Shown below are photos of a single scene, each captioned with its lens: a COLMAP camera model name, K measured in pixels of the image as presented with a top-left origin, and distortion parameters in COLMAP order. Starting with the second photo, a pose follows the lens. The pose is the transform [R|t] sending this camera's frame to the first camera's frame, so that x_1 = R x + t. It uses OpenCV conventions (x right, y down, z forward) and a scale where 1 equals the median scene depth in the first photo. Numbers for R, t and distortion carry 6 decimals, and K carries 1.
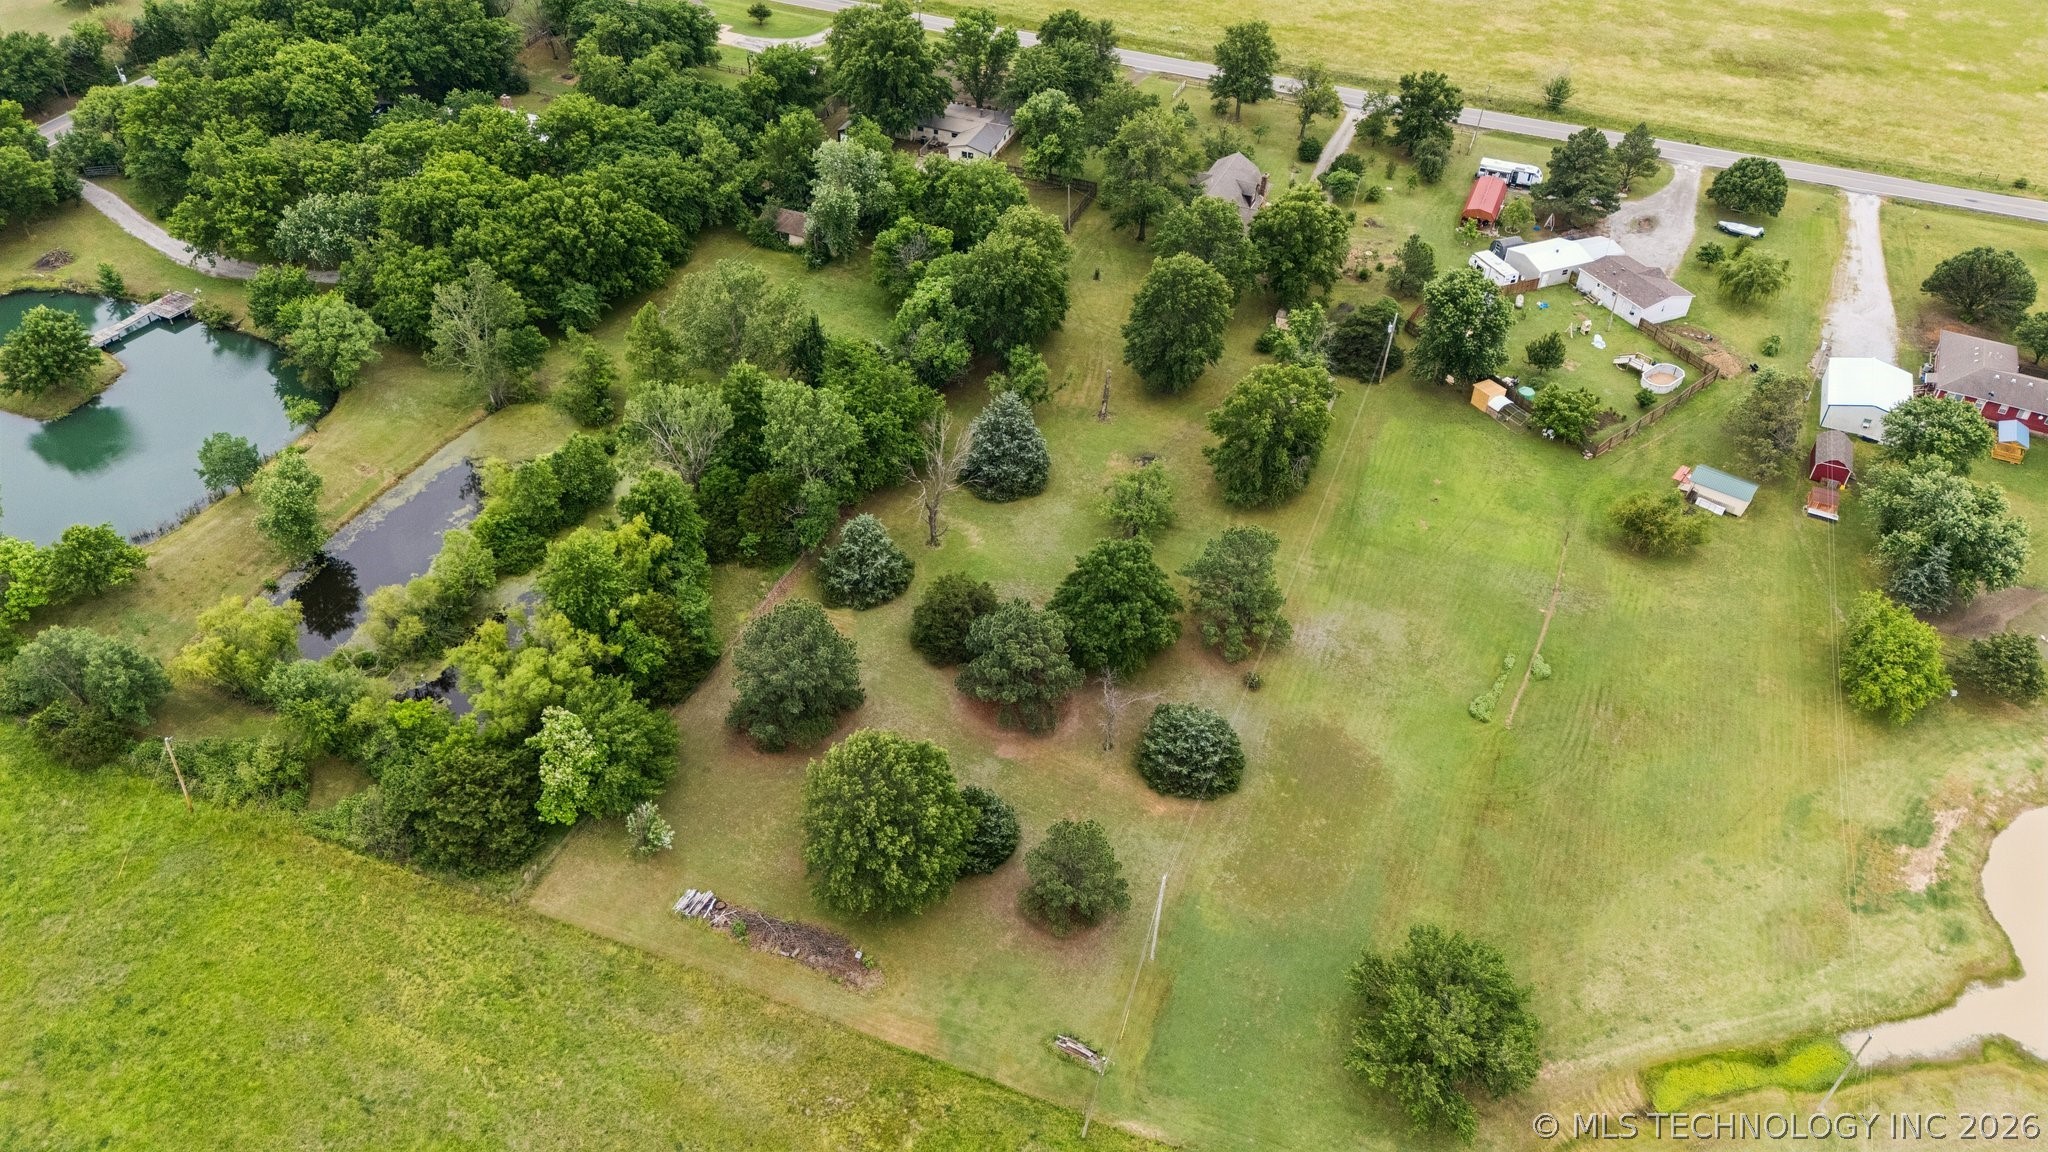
lens RADIAL K [[1502.7, 0, 1024.0], [0, 1502.7, 576.0], [0, 0, 1]] dist [0.067495, -0.051801]
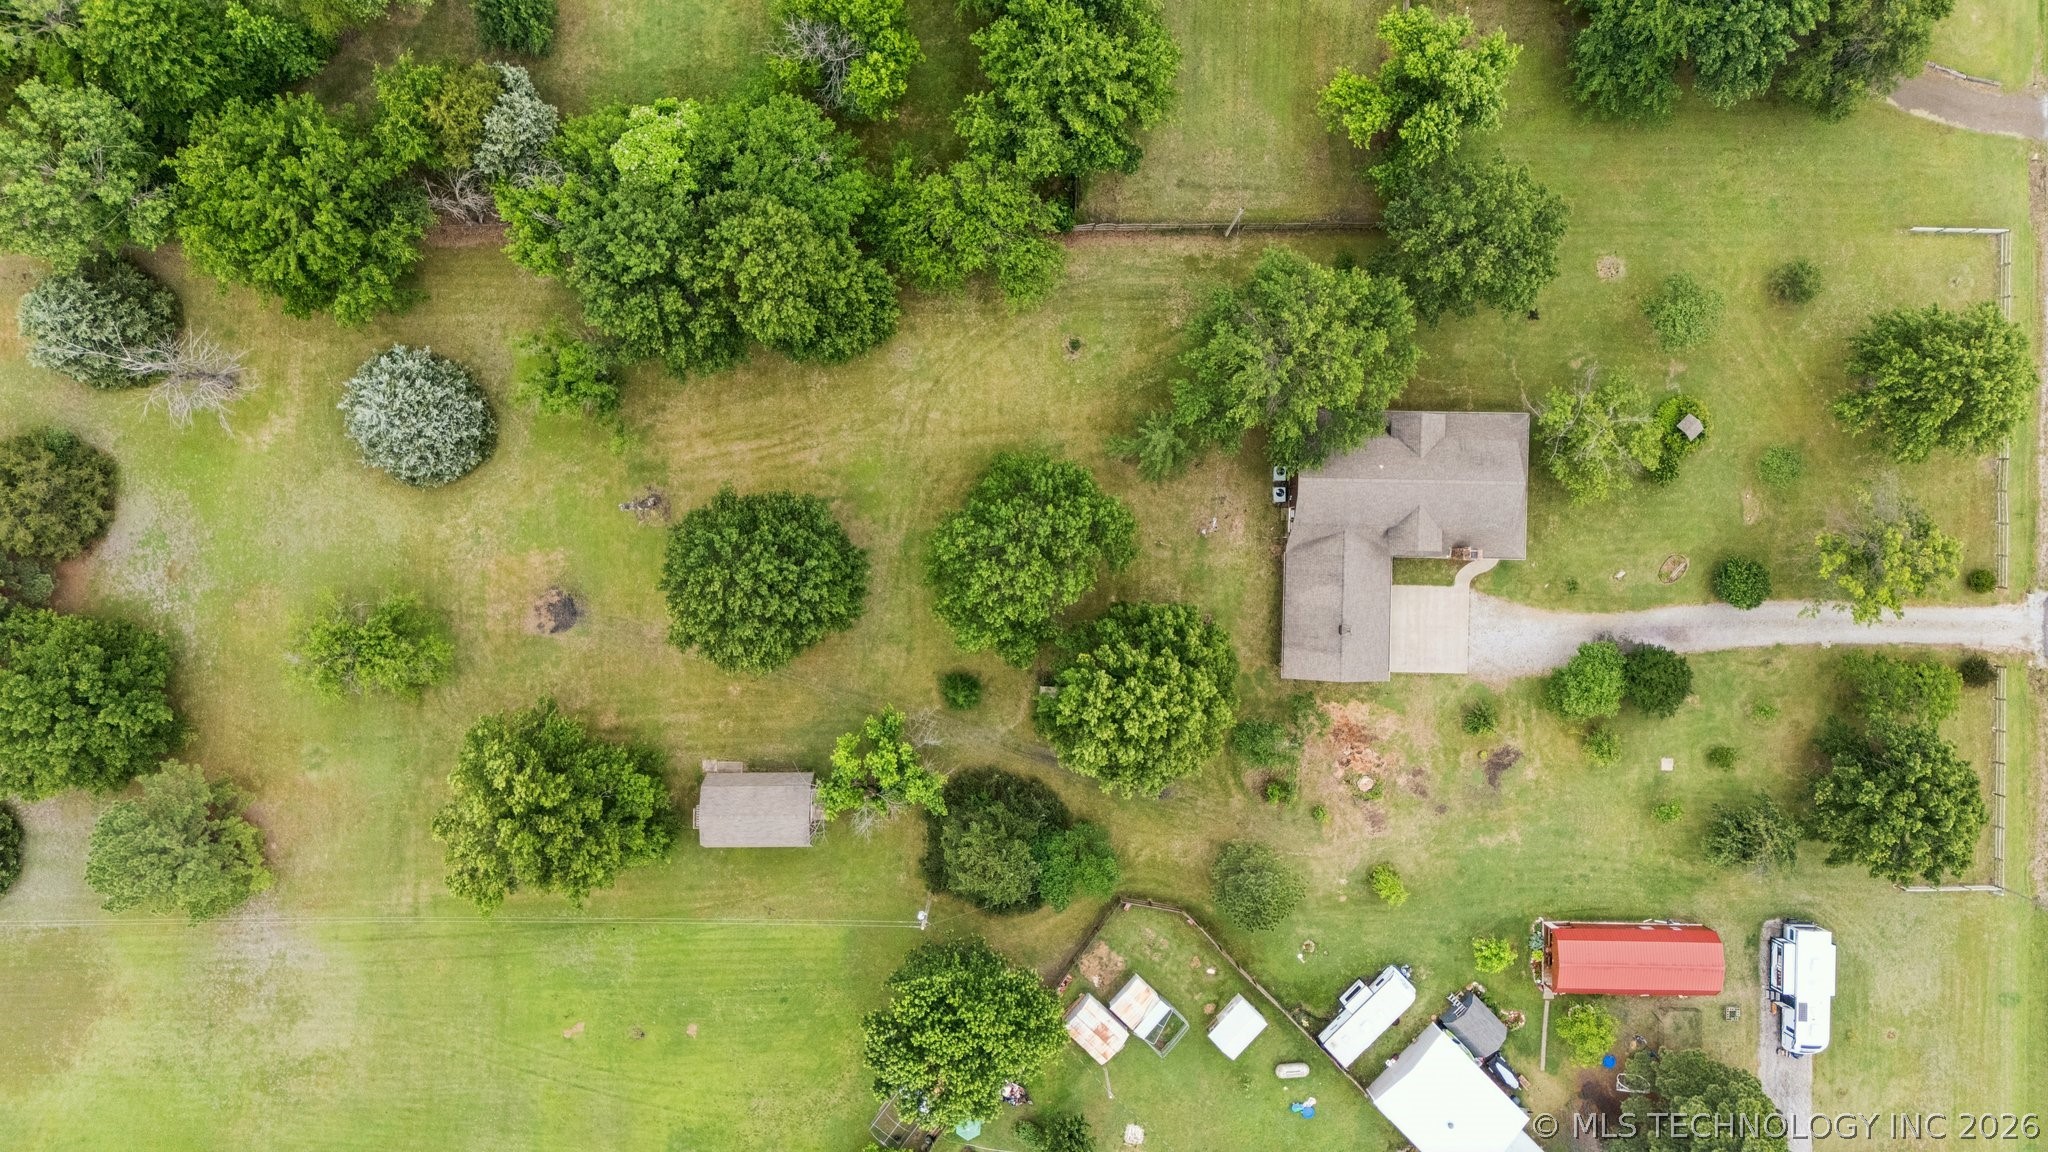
lens RADIAL K [[1502.7, 0, 1024.0], [0, 1502.7, 576.0], [0, 0, 1]] dist [0.067495, -0.051801]
pose [[0.373926, 0.927457, 0.001544, 0.153924], [-0.579917, 0.232507, 0.780792, -0.732420], [0.723792, -0.292854, 0.624789, 0.792177]]
